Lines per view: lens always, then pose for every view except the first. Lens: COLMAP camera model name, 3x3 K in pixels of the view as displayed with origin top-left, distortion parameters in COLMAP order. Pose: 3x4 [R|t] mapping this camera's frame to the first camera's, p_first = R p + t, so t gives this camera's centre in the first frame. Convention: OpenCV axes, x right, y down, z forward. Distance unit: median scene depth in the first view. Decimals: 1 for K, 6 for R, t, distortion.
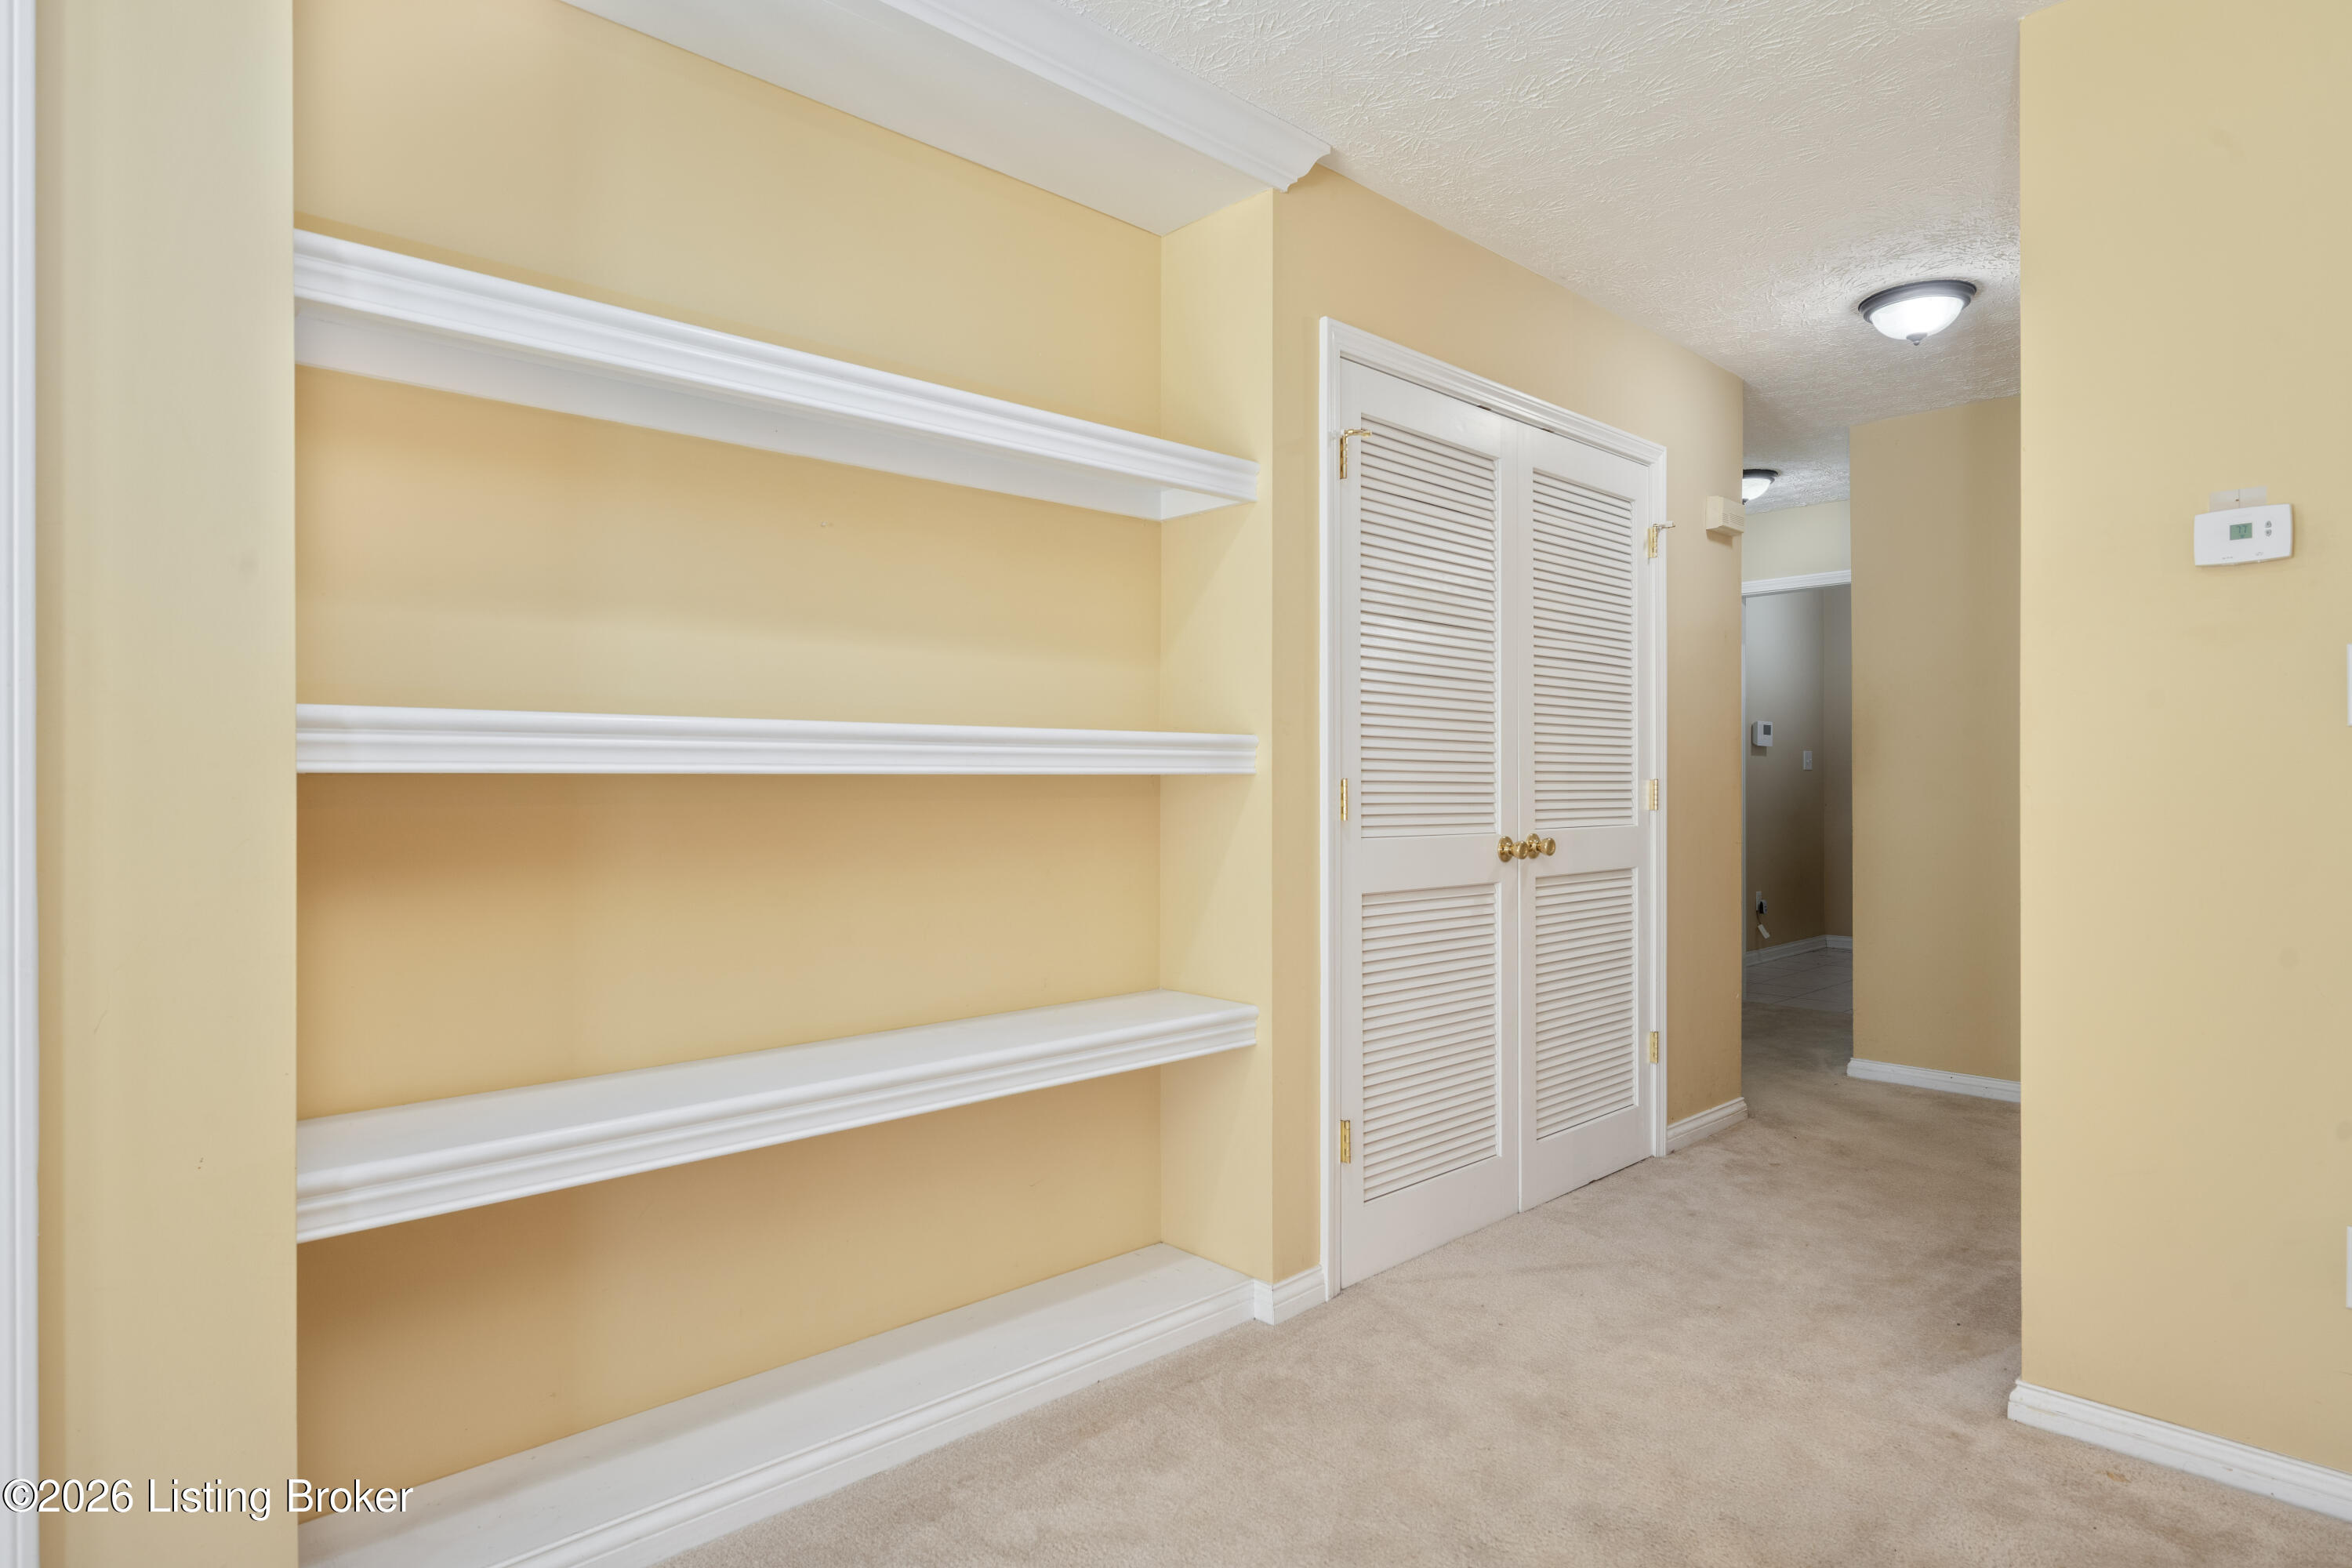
lens RADIAL K [[1307.8, 0, 1176.0], [0, 1307.8, 784.0], [0, 0, 1]] dist [-0.003941, 0.000298]
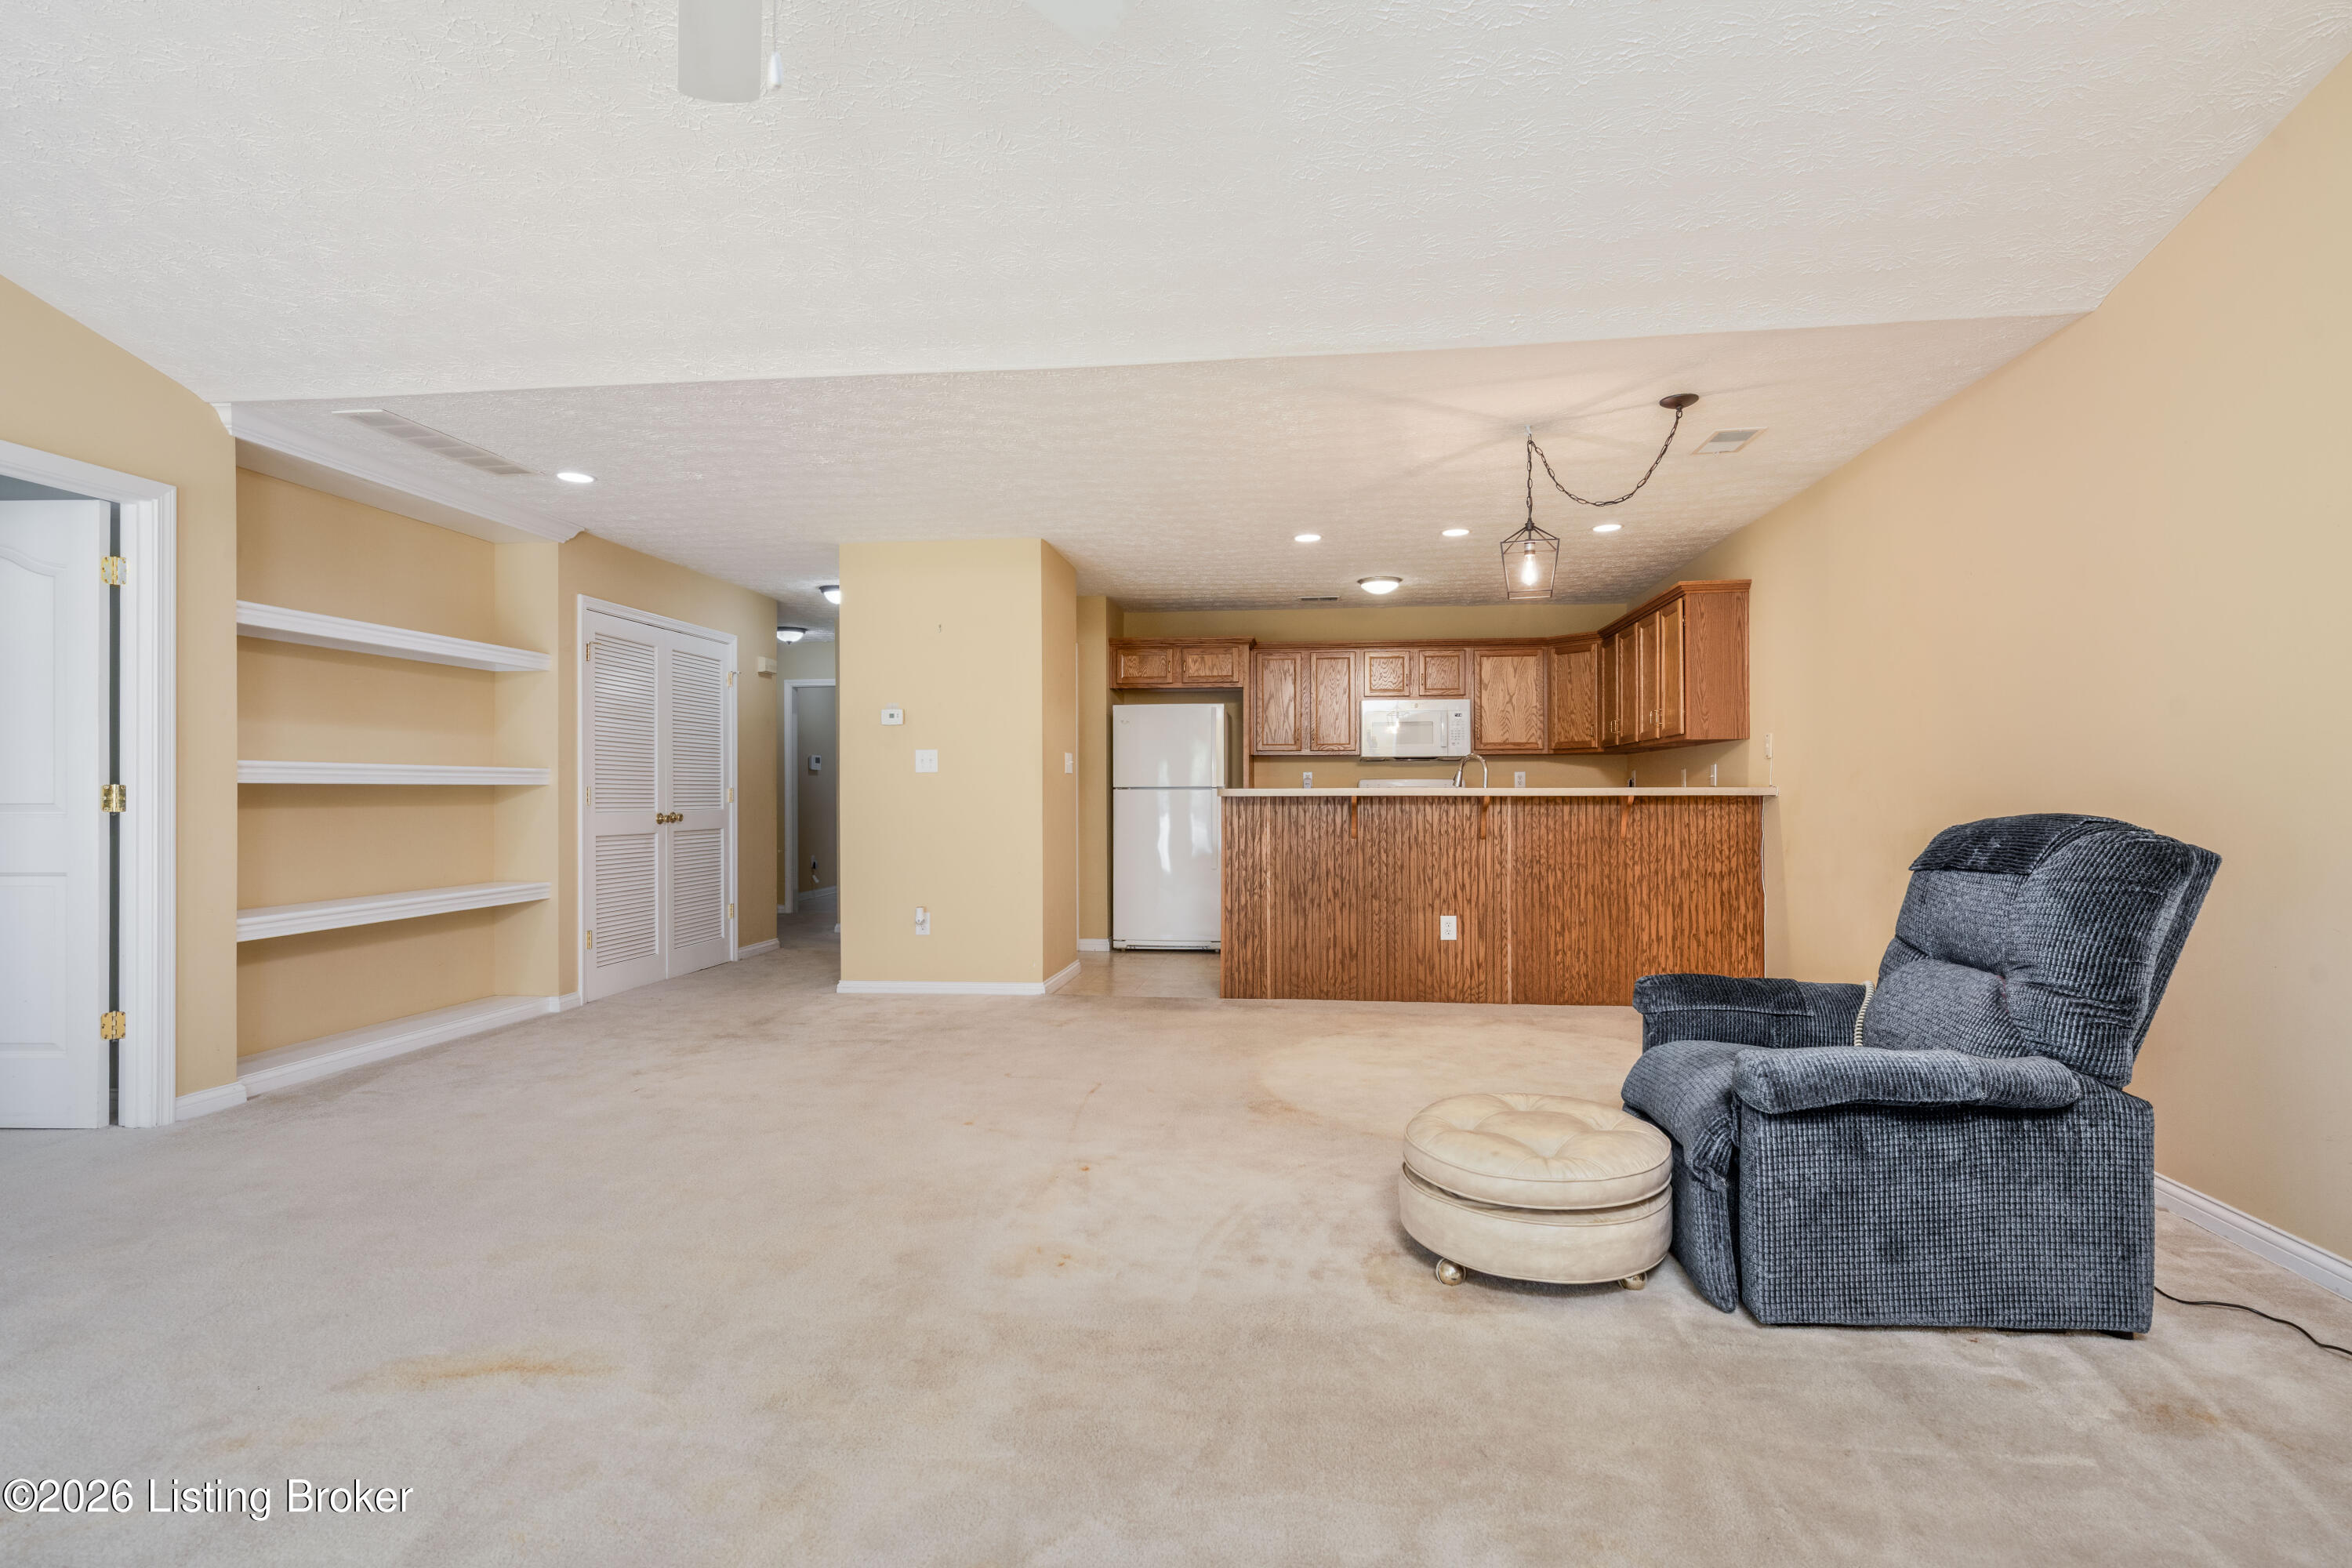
lens RADIAL K [[1151.4, 0, 1217.6], [0, 1151.4, 791.3], [0, 0, 1]] dist [-0.001702, -0.000284]
pose [[0.755847, -0.000348, 0.654748, -0.326231], [0.002767, 0.999993, -0.002663, 0.010607], [-0.654742, 0.003825, 0.755843, -1.151737]]
